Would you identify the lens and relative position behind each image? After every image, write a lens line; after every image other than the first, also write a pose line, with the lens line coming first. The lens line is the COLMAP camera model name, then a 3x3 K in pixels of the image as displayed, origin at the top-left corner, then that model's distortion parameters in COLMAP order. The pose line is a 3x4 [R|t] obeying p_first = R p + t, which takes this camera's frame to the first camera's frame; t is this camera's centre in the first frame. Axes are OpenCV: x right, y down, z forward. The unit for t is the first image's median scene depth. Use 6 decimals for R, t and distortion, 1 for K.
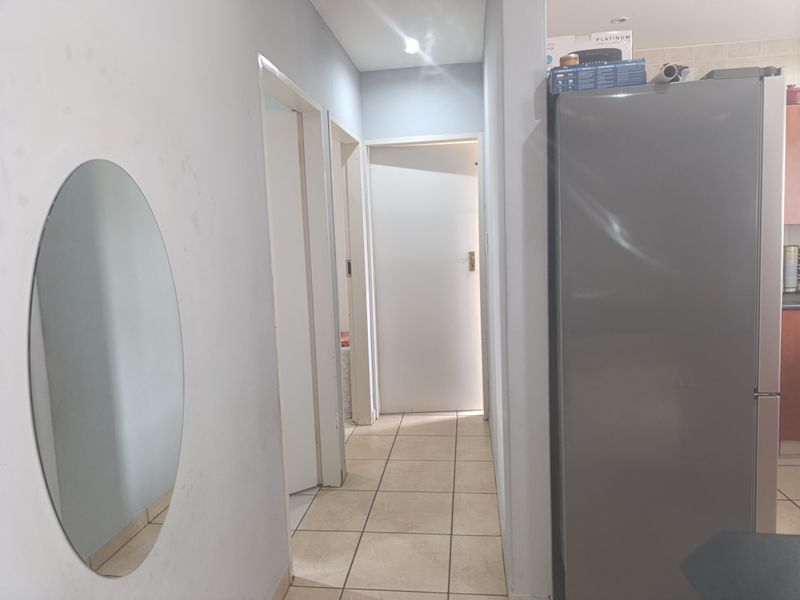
lens RADIAL K [[546.0, 0, 396.6], [0, 546.0, 298.1], [0, 0, 1]] dist [0.002977, -0.011059]
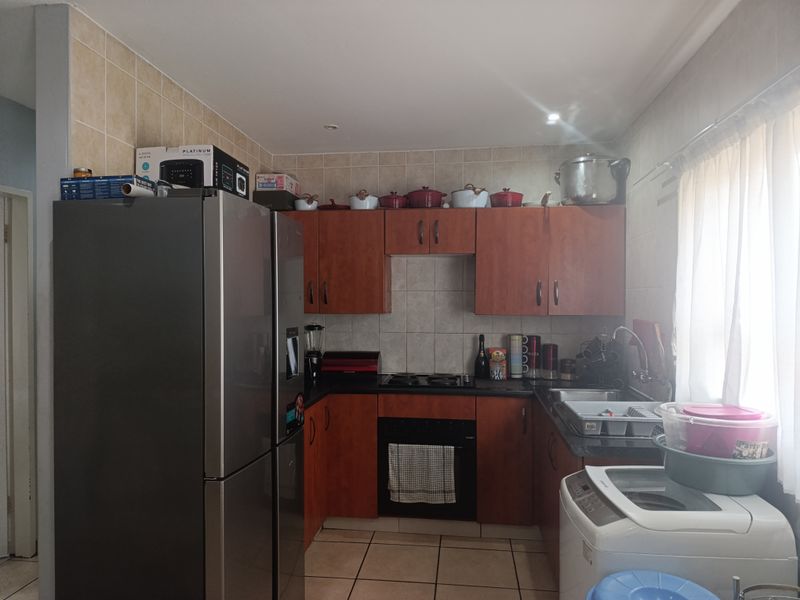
lens RADIAL K [[546.0, 0, 403.4], [0, 546.0, 304.8], [0, 0, 1]] dist [0.002977, -0.011059]
pose [[0.999009, 0.037776, 0.023544, 0.810504], [-0.034985, 0.993384, -0.109378, -0.049452], [-0.027520, 0.108445, 0.993721, -0.104784]]
